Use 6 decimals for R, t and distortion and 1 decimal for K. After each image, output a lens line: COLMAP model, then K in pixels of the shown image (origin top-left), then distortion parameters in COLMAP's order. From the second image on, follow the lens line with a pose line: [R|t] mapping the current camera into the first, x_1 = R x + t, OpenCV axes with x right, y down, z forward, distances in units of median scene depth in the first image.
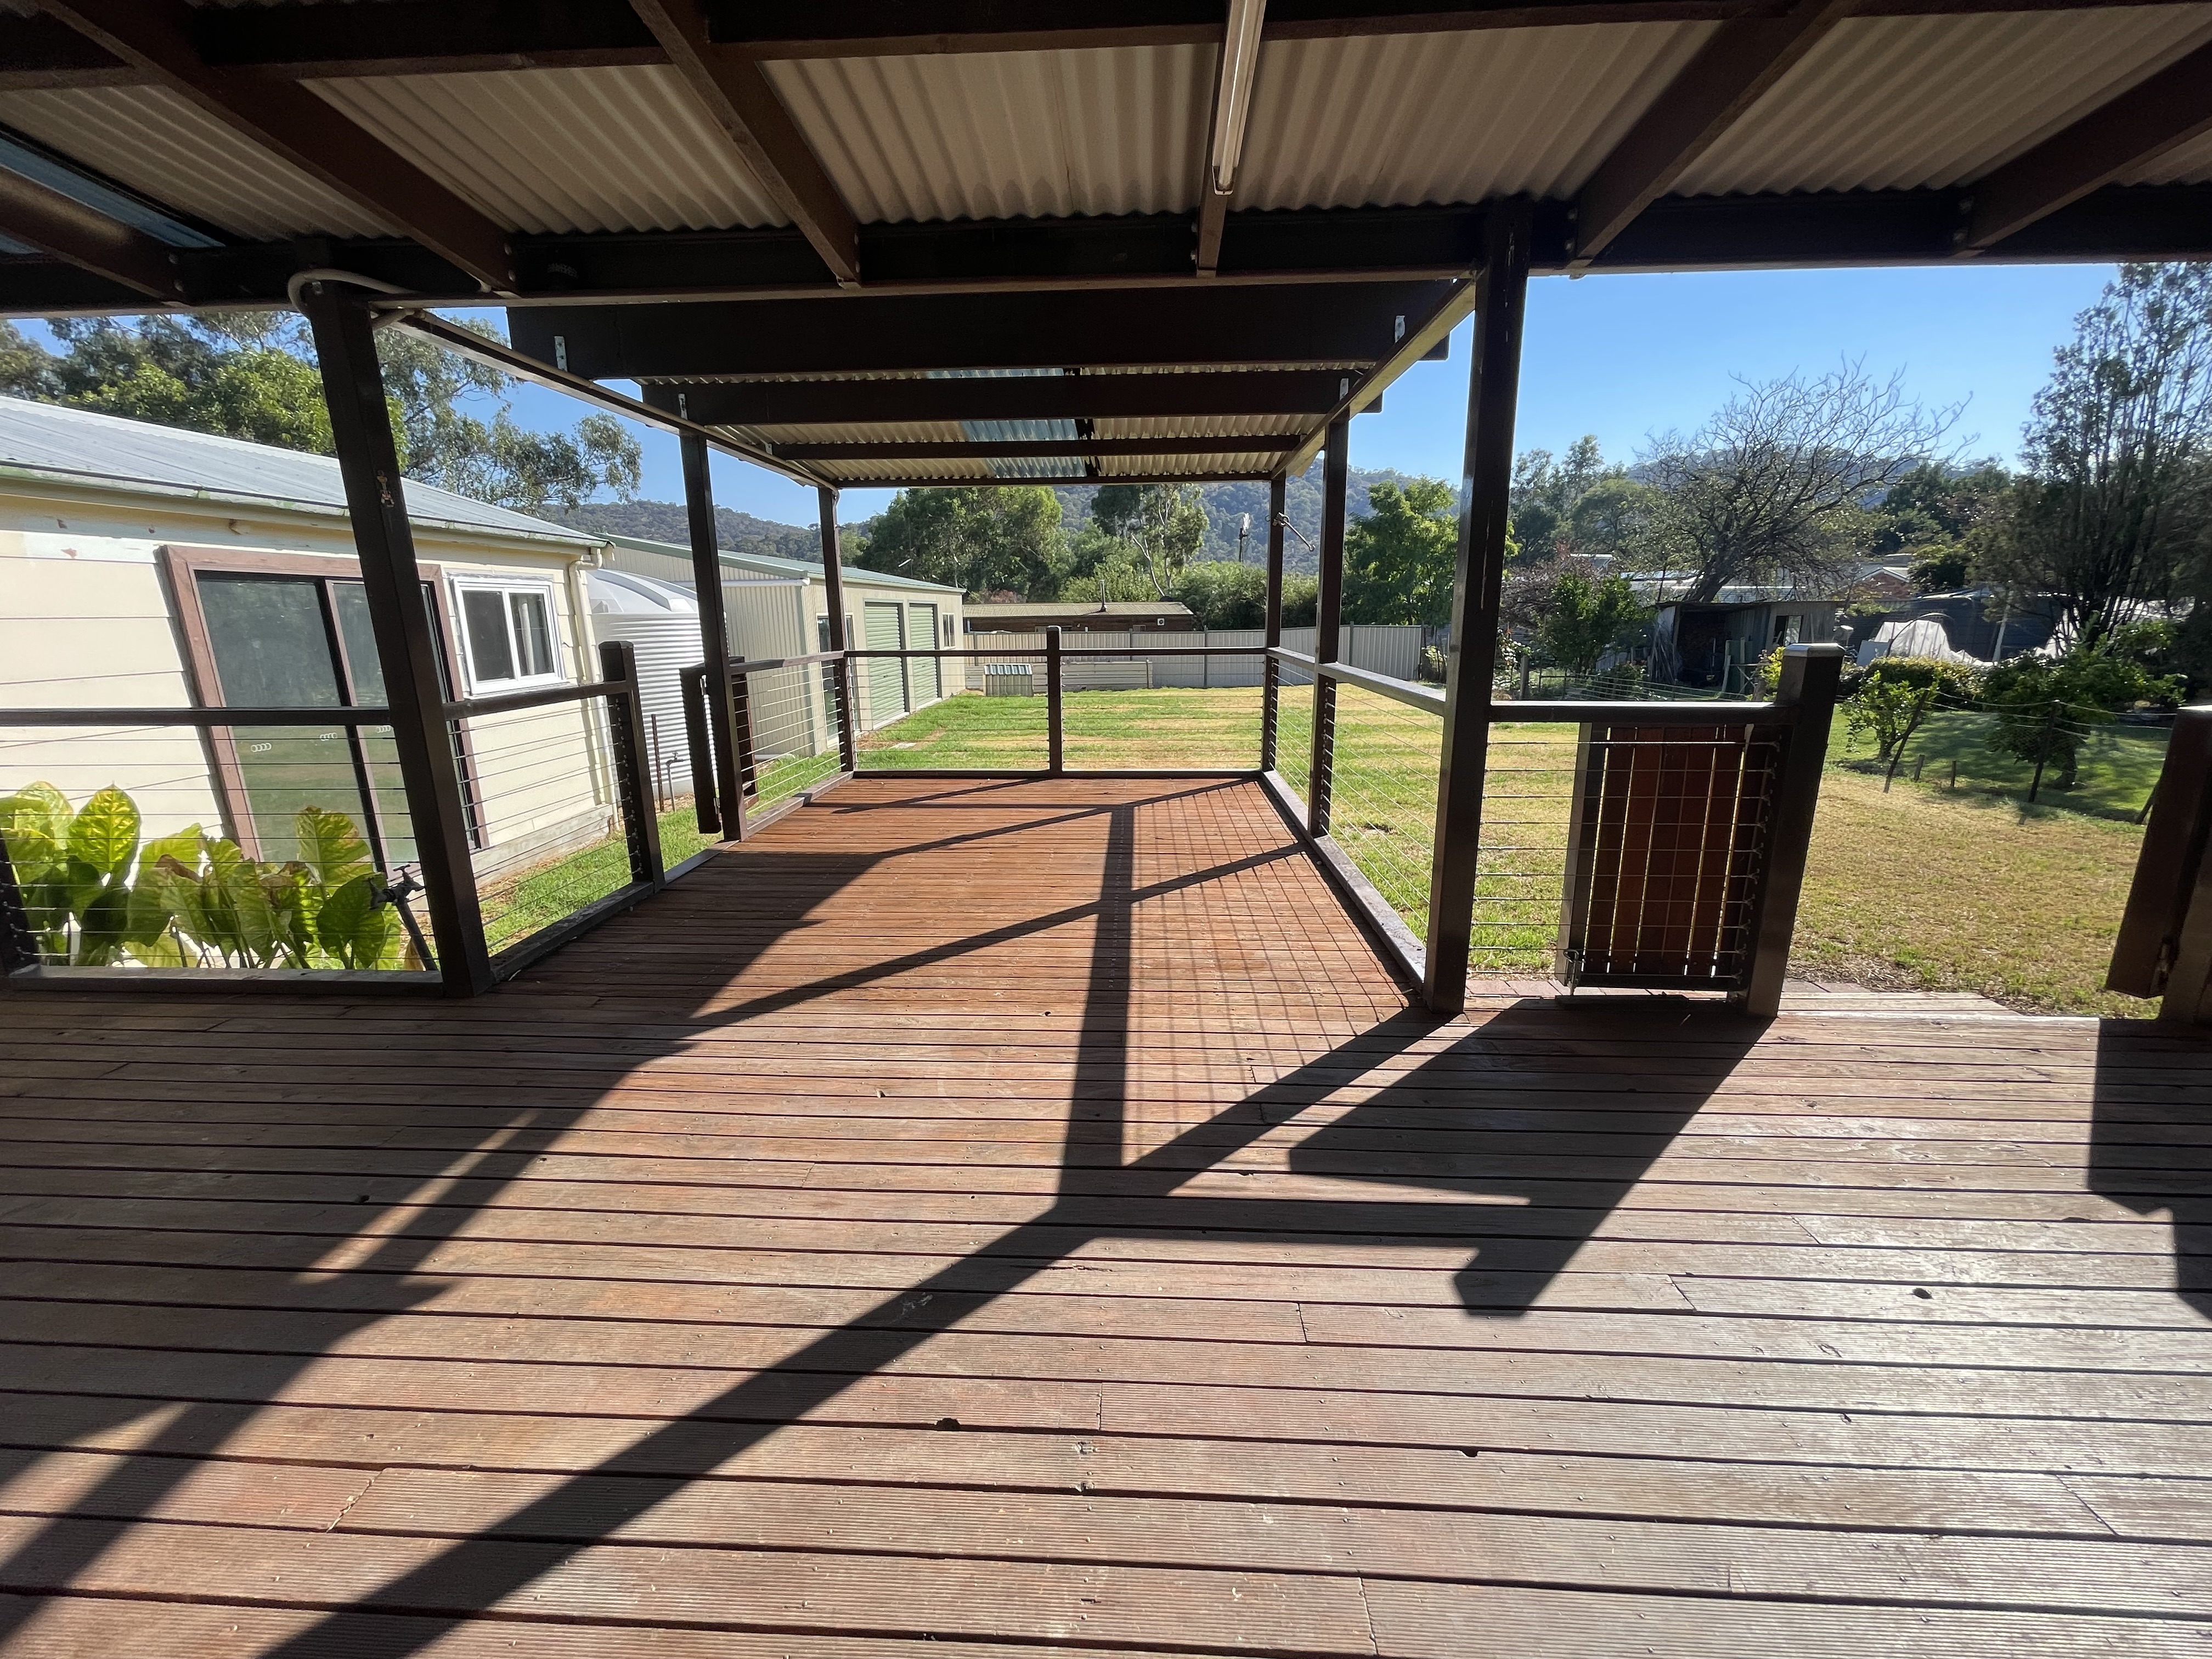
lens RADIAL K [[890.0, 0, 1101.5], [0, 890.0, 828.8], [0, 0, 1]] dist [-0.001610, -0.000741]
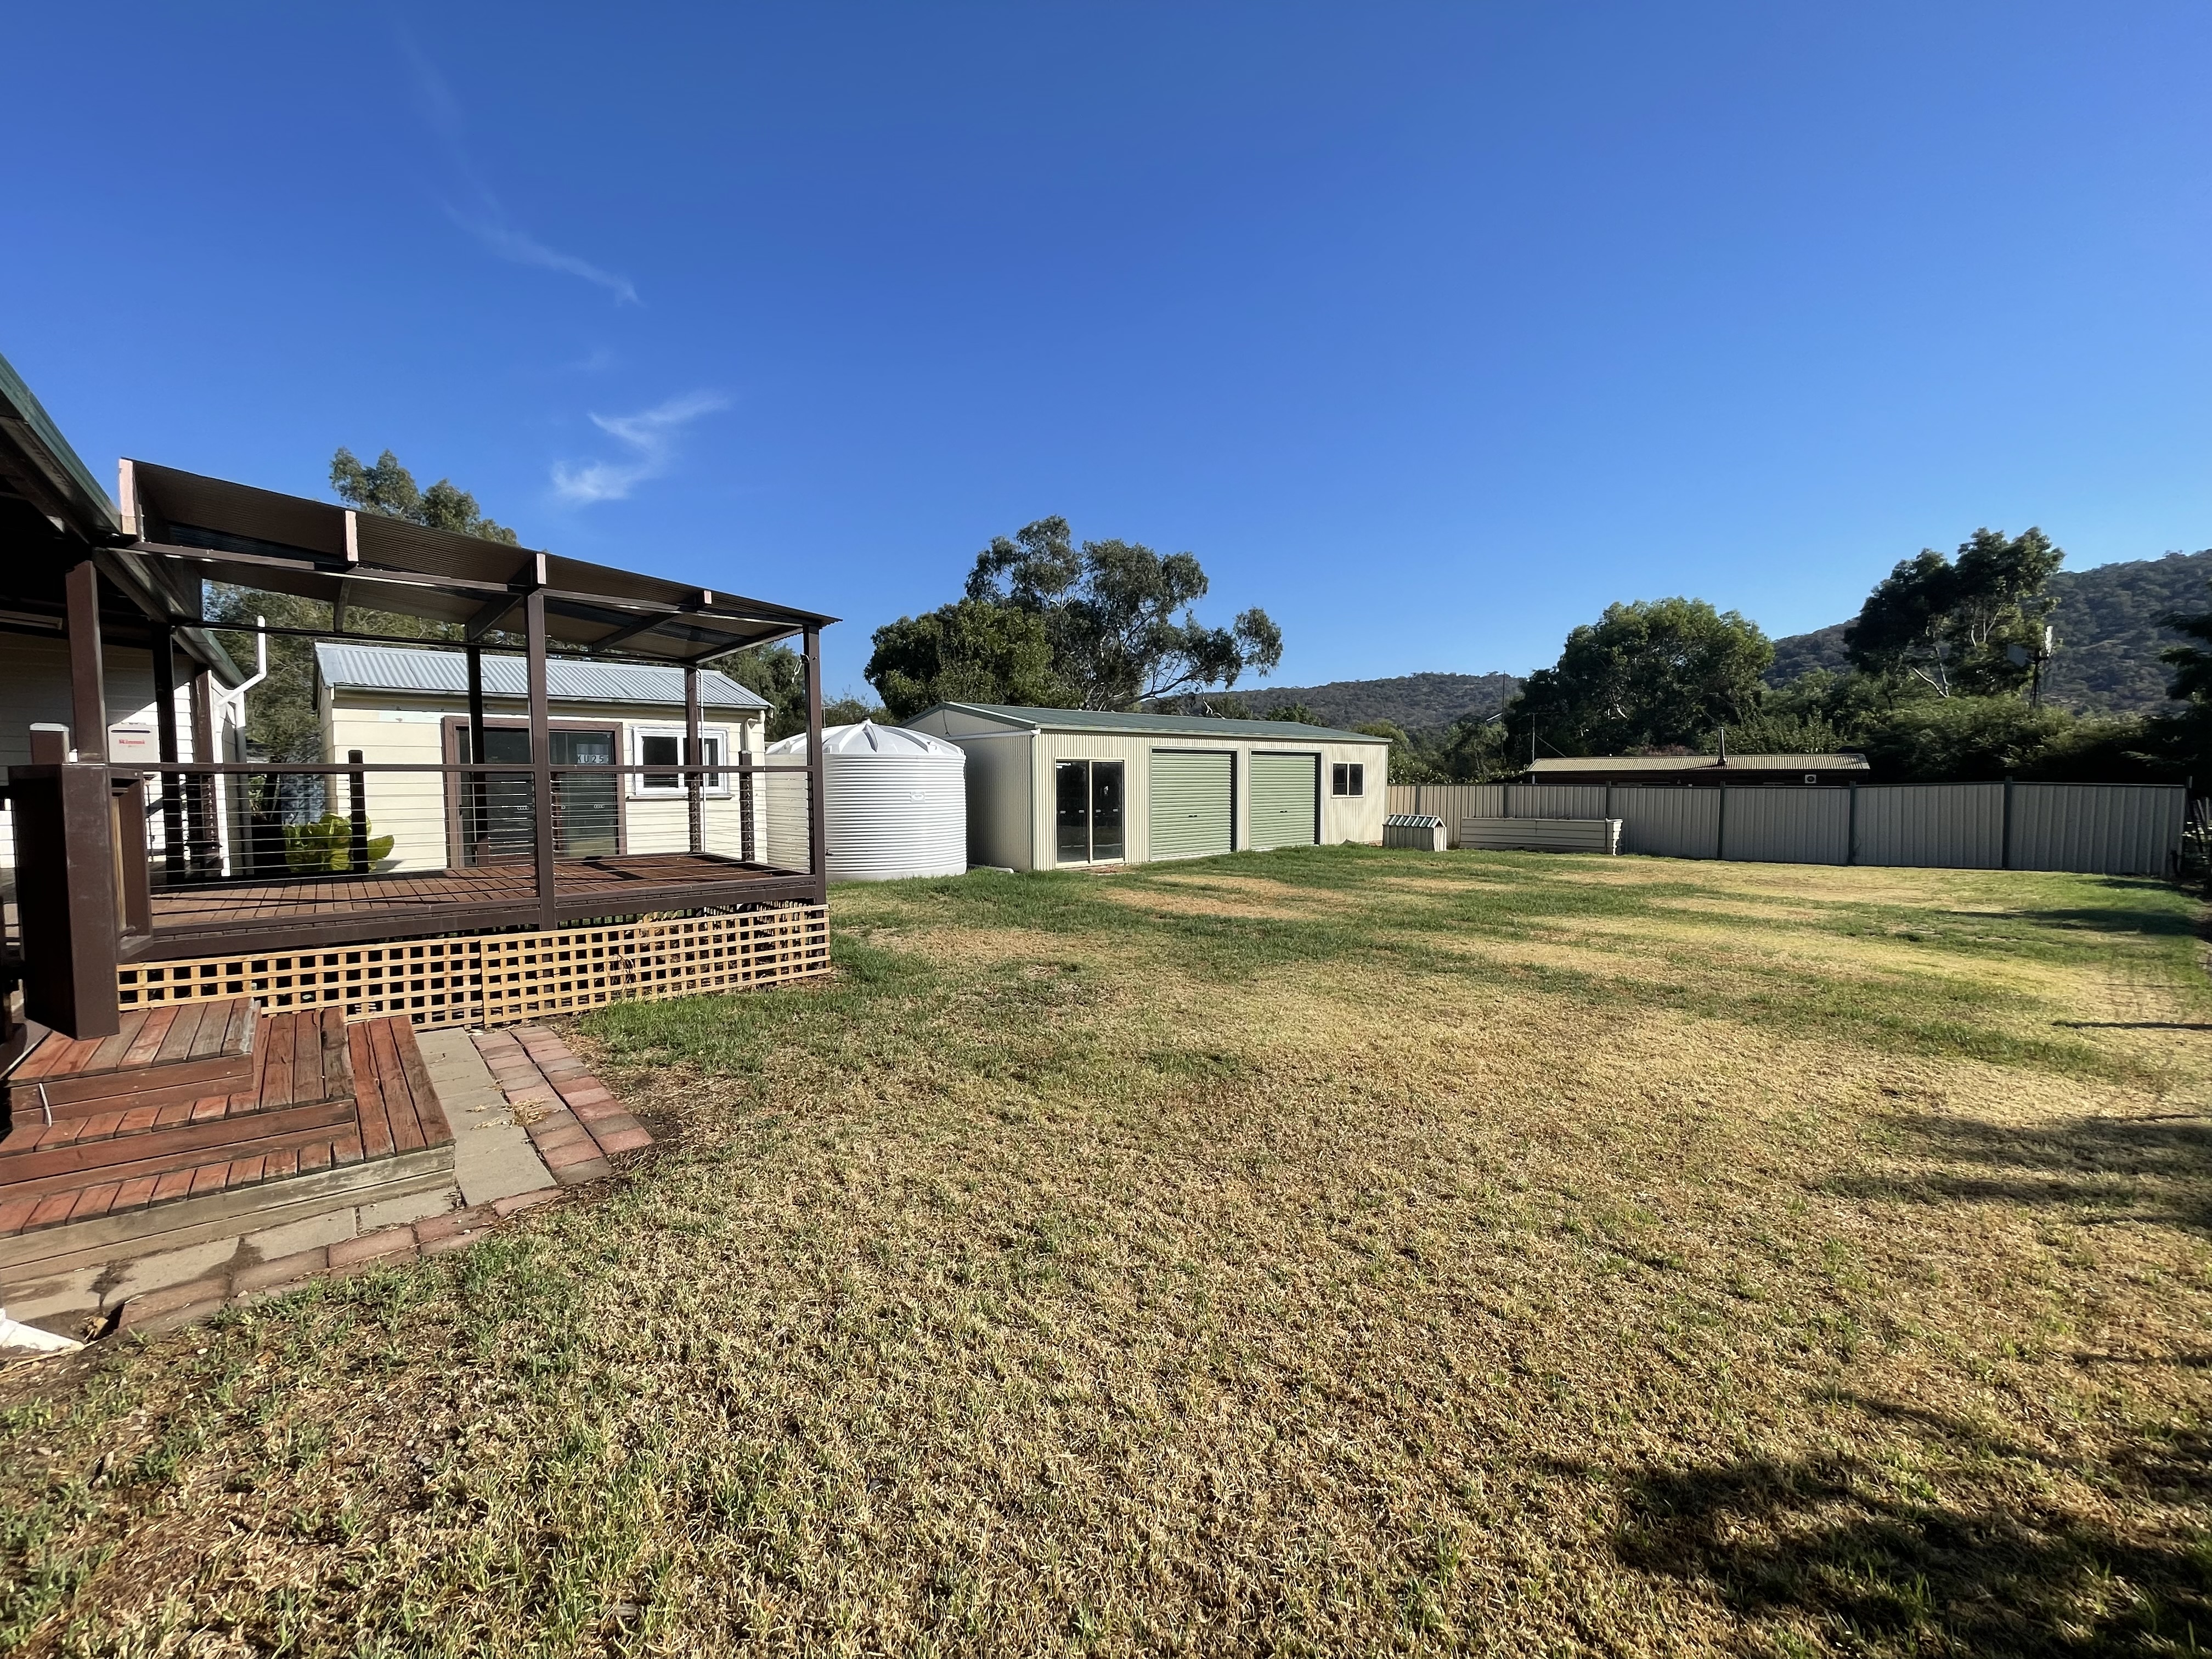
lens RADIAL K [[890.0, 0, 1100.9], [0, 890.0, 825.0], [0, 0, 1]] dist [-0.001610, -0.000741]
pose [[0.695333, 0.048252, -0.717066, 1.220821], [-0.175299, 0.978995, -0.104109, -0.072026], [0.696981, 0.198092, 0.689186, 0.461196]]
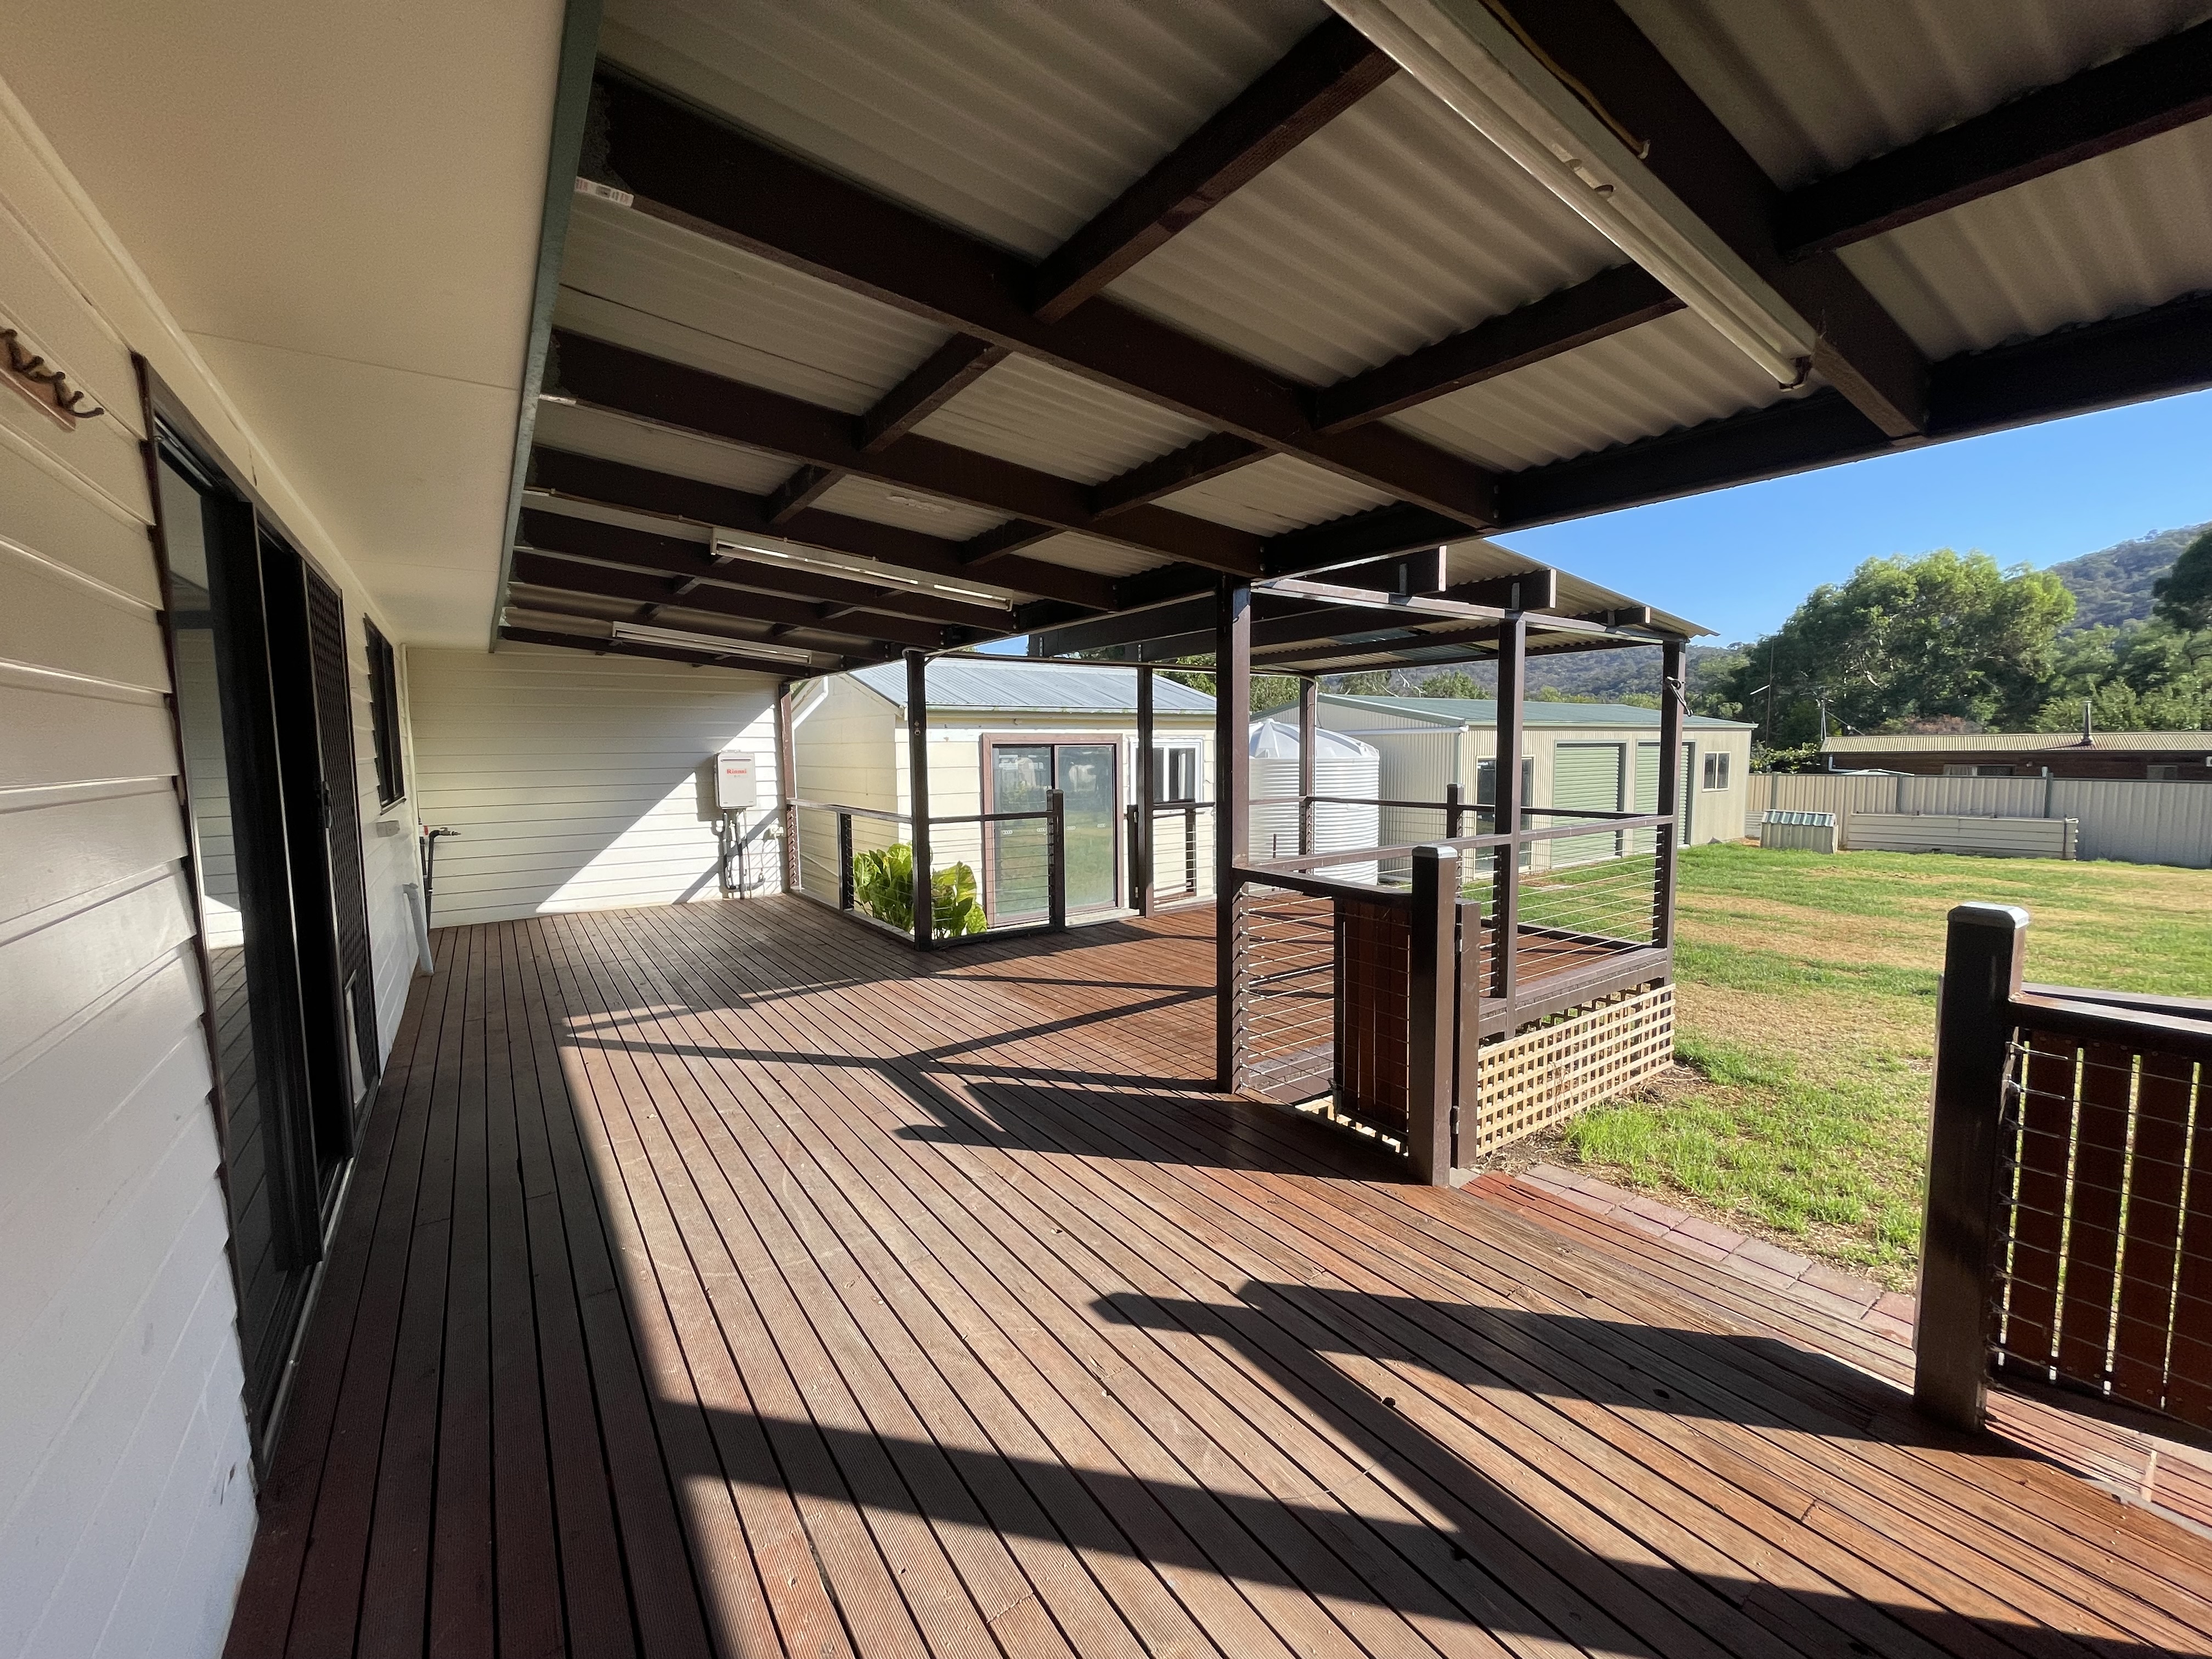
lens RADIAL K [[890.0, 0, 1108.0], [0, 890.0, 826.9], [0, 0, 1]] dist [-0.001610, -0.000741]
pose [[0.612114, 0.075338, -0.787172, 0.552325], [-0.185436, 0.981369, -0.050273, -0.035626], [0.768719, 0.176743, 0.614681, -0.014918]]
